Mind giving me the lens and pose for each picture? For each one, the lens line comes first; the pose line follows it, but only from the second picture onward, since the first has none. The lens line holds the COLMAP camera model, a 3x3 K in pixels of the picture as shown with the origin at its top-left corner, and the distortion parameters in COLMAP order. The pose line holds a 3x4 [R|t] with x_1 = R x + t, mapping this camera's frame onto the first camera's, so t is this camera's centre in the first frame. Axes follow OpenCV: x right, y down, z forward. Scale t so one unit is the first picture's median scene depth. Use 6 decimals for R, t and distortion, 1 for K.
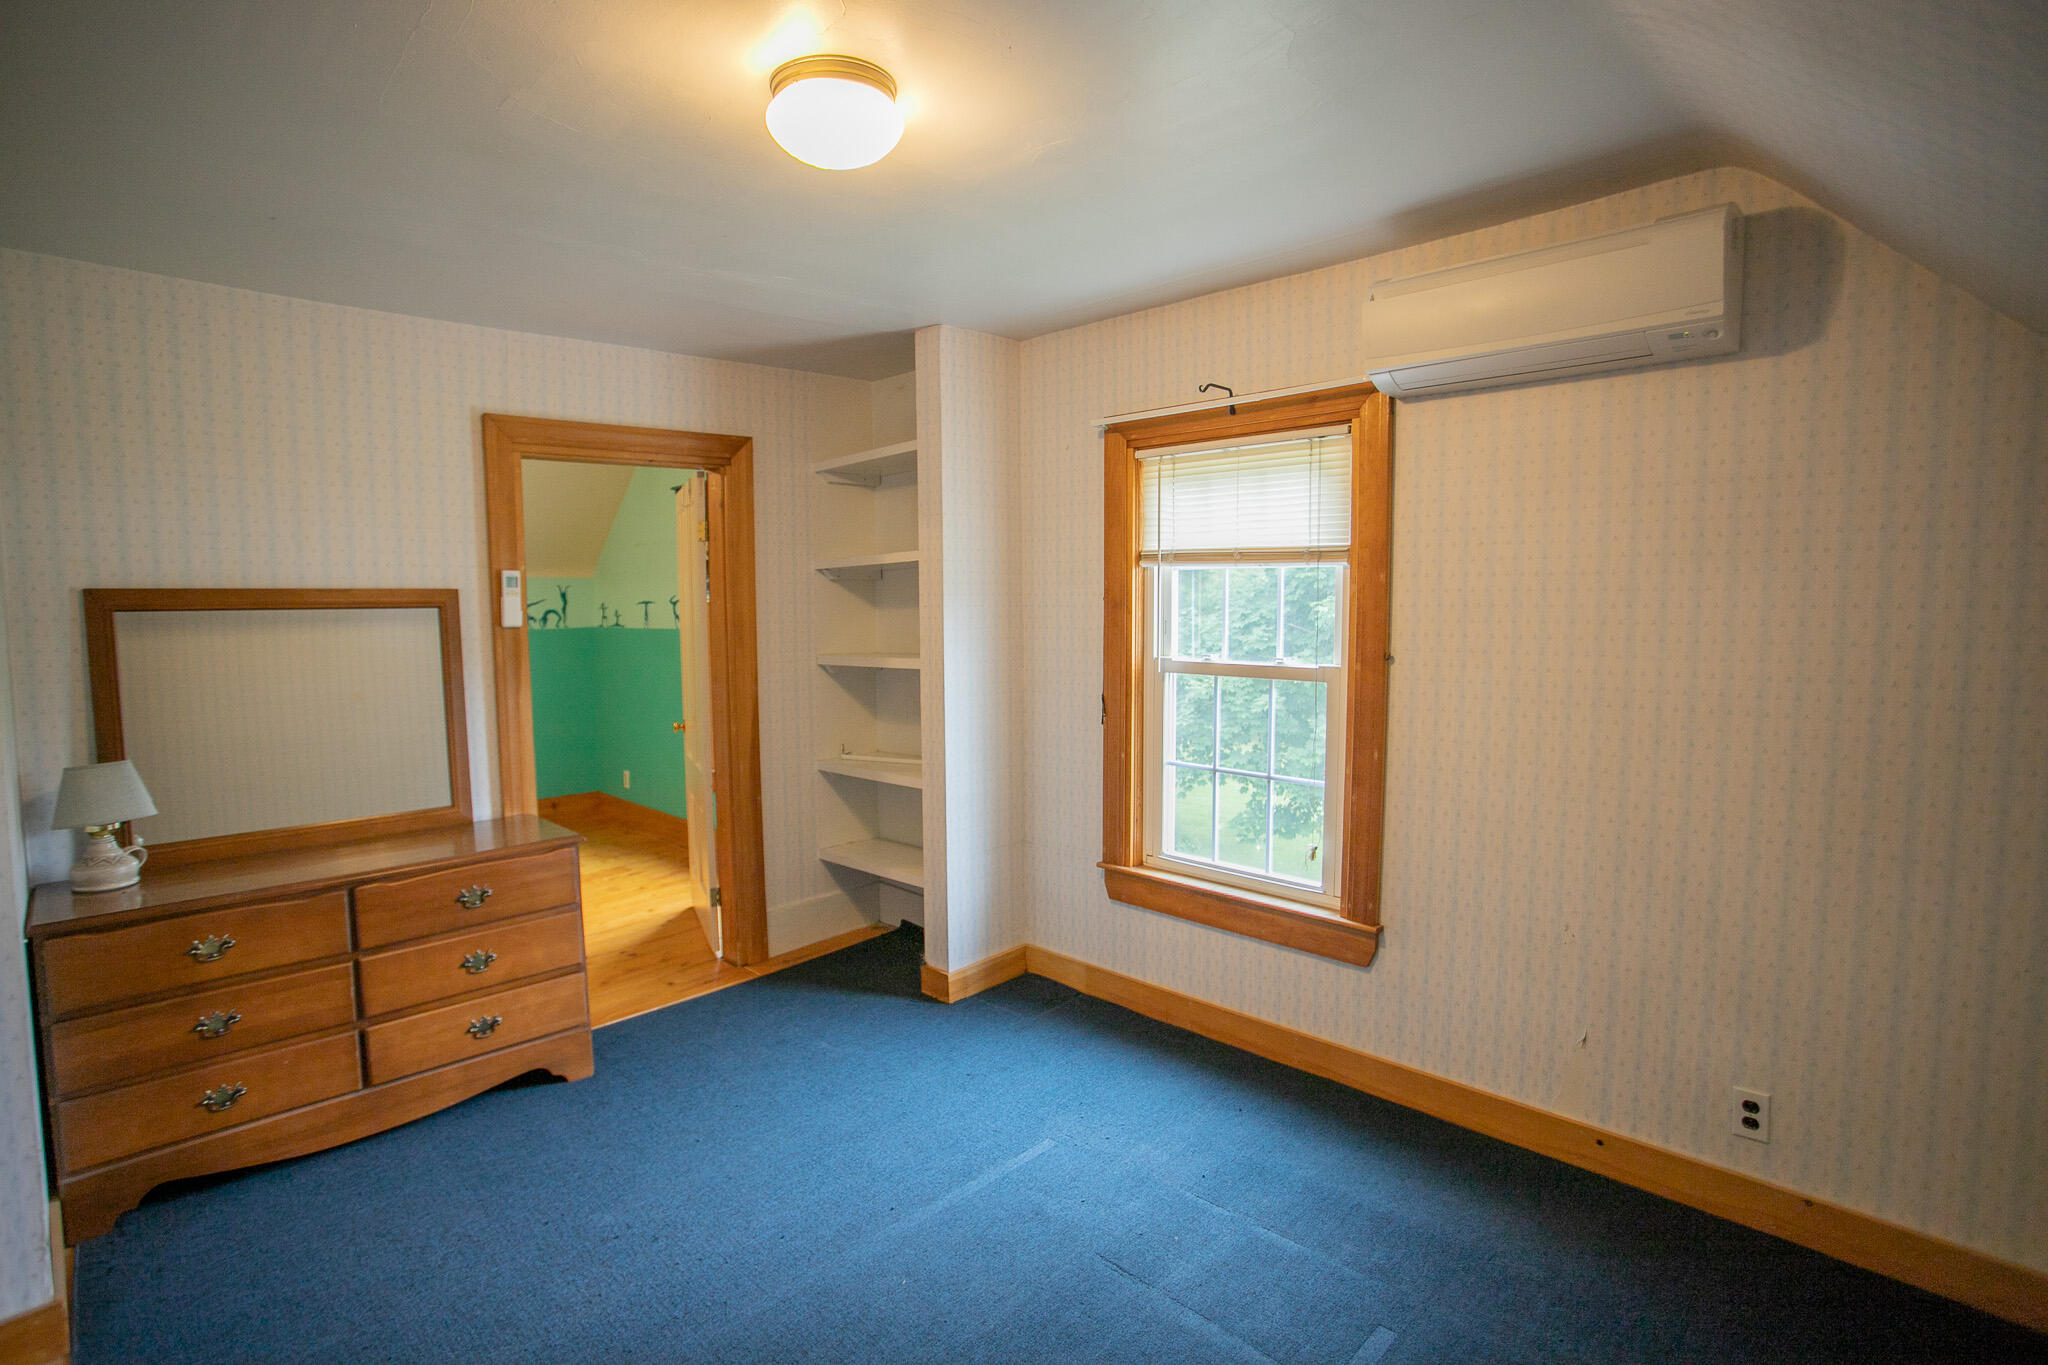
lens RADIAL K [[996.1, 0, 1015.3], [0, 996.1, 683.1], [0, 0, 1]] dist [-0.077562, 0.034505]
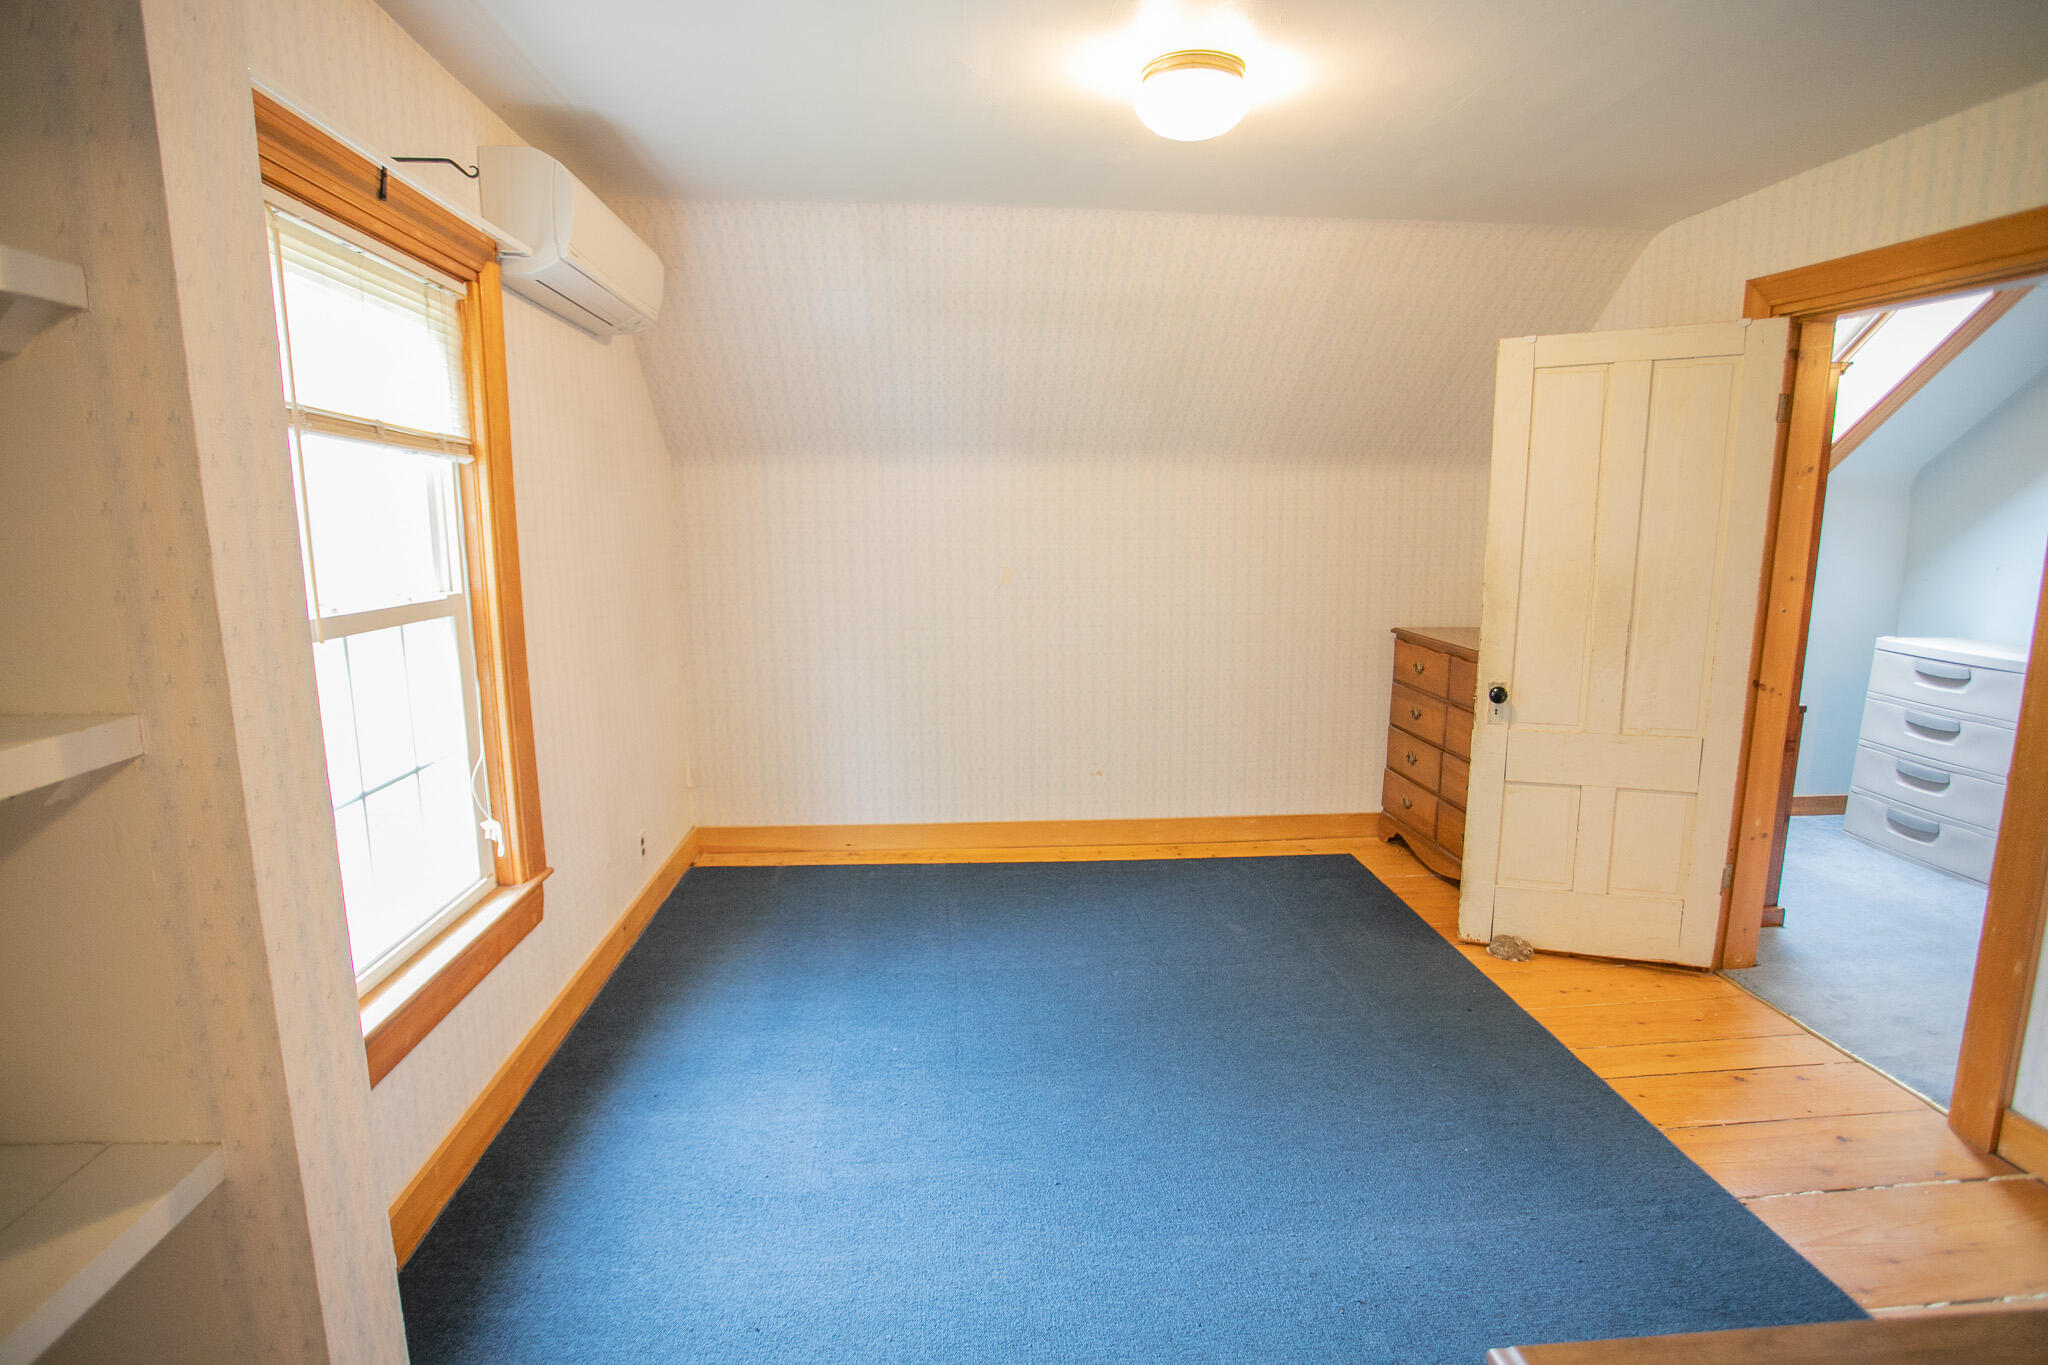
lens RADIAL K [[996.1, 0, 1015.3], [0, 996.1, 683.1], [0, 0, 1]] dist [-0.077562, 0.034505]
pose [[-0.757448, -0.104811, 0.644427, -0.445233], [0.058045, 0.972312, 0.226363, -0.084215], [-0.650310, 0.208864, -0.730392, 1.127432]]
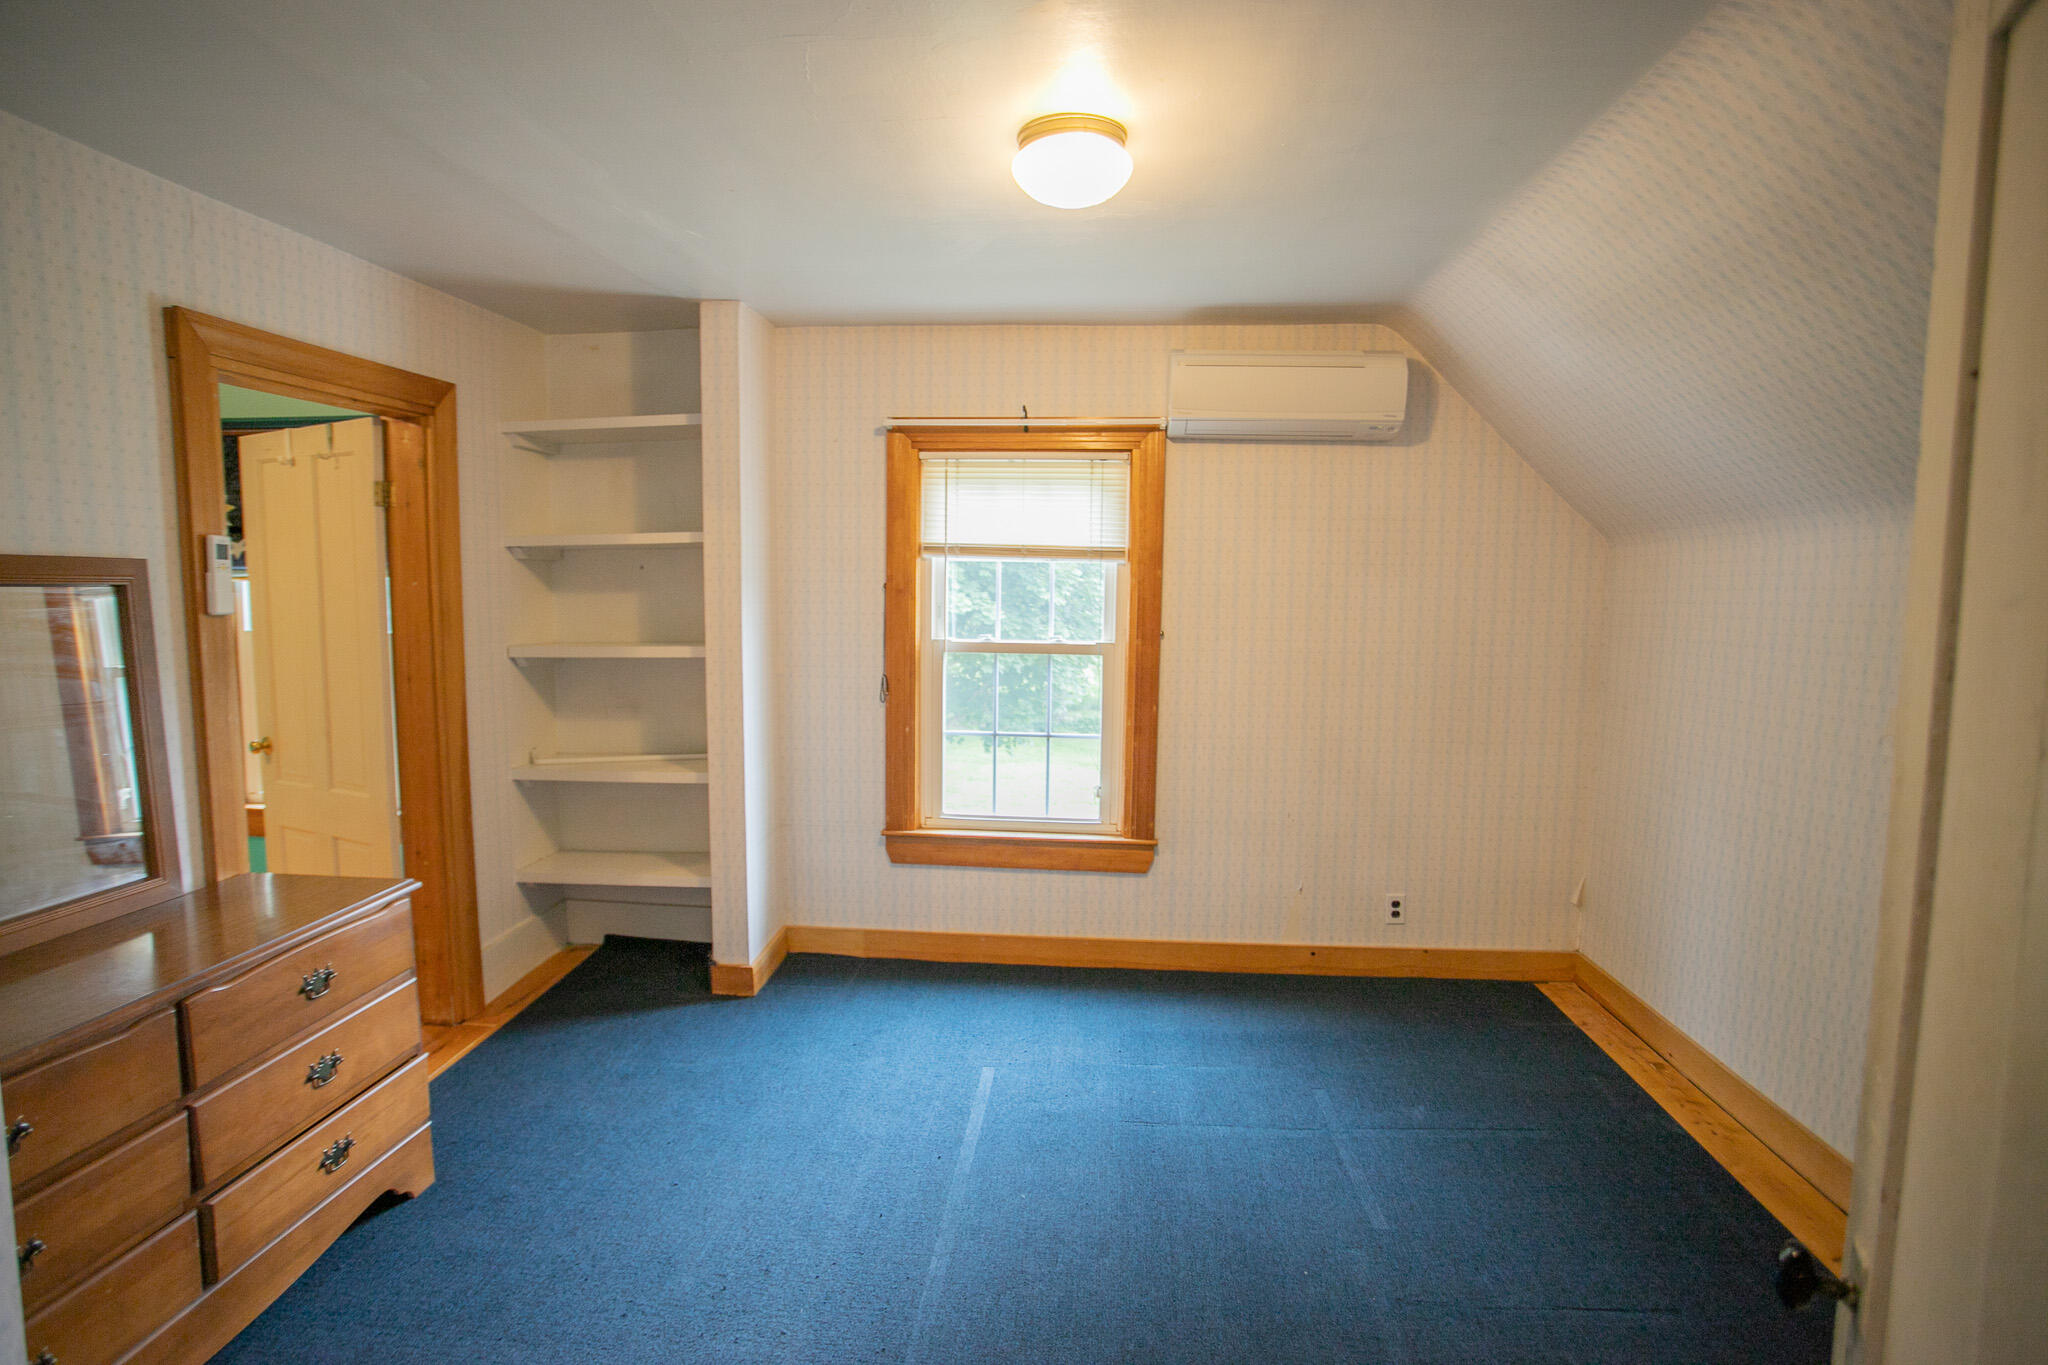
lens RADIAL K [[996.1, 0, 1015.3], [0, 996.1, 683.1], [0, 0, 1]] dist [-0.077562, 0.034505]
pose [[0.763377, -0.048334, 0.644143, -0.519135], [0.038781, 0.998827, 0.028989, -0.005411], [-0.644788, 0.002852, 0.764356, 0.089942]]
